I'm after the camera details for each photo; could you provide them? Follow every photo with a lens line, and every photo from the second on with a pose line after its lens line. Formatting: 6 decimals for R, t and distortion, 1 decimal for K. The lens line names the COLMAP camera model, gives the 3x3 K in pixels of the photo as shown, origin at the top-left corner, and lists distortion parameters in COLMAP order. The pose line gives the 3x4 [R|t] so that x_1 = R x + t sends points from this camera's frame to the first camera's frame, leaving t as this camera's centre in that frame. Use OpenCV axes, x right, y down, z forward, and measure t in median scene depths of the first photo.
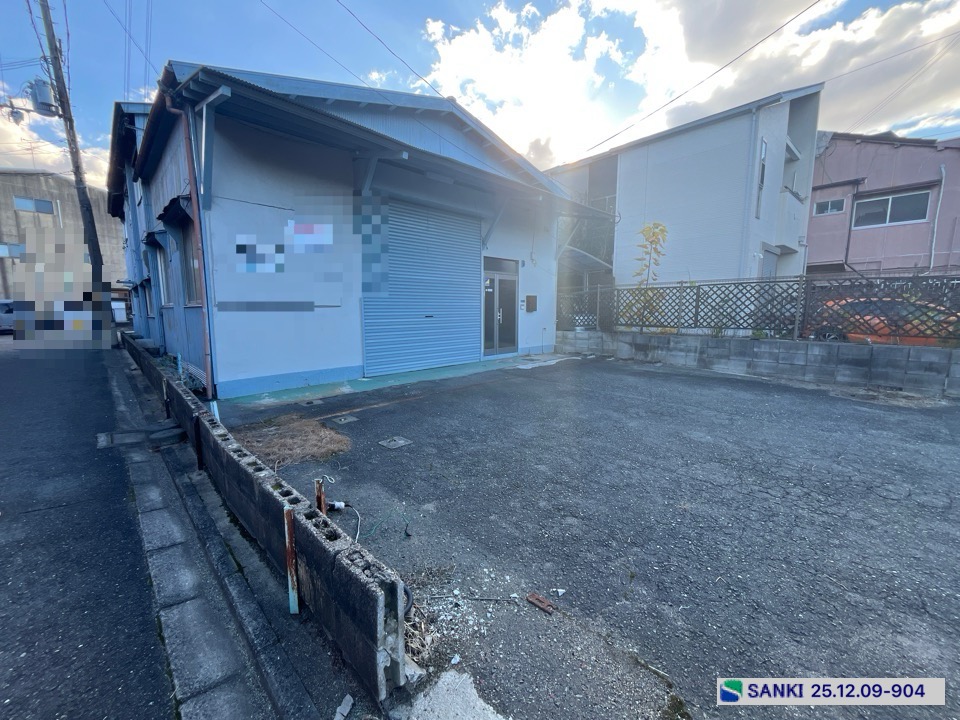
lens RADIAL K [[388.8, 0, 477.7], [0, 388.8, 360.4], [0, 0, 1]] dist [-0.003383, -0.000129]
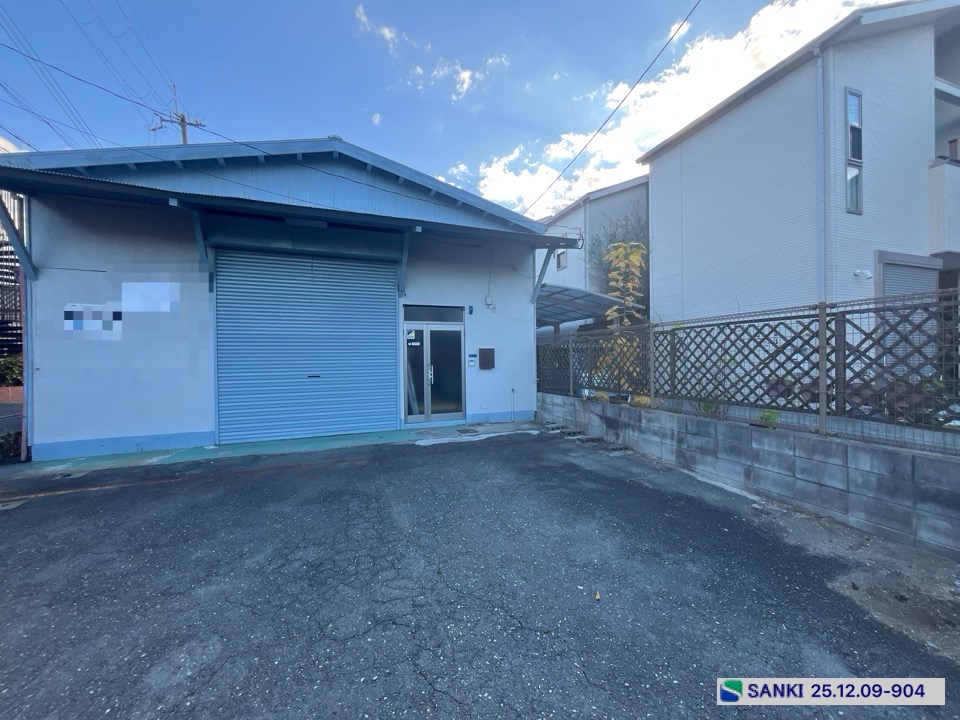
lens RADIAL K [[388.8, 0, 477.2], [0, 388.8, 360.7], [0, 0, 1]] dist [-0.003383, -0.000129]
pose [[0.922476, -0.006735, -0.385996, 0.484677], [-0.040958, 0.992497, -0.115201, -0.056121], [0.383876, 0.122080, 0.915279, 0.301160]]
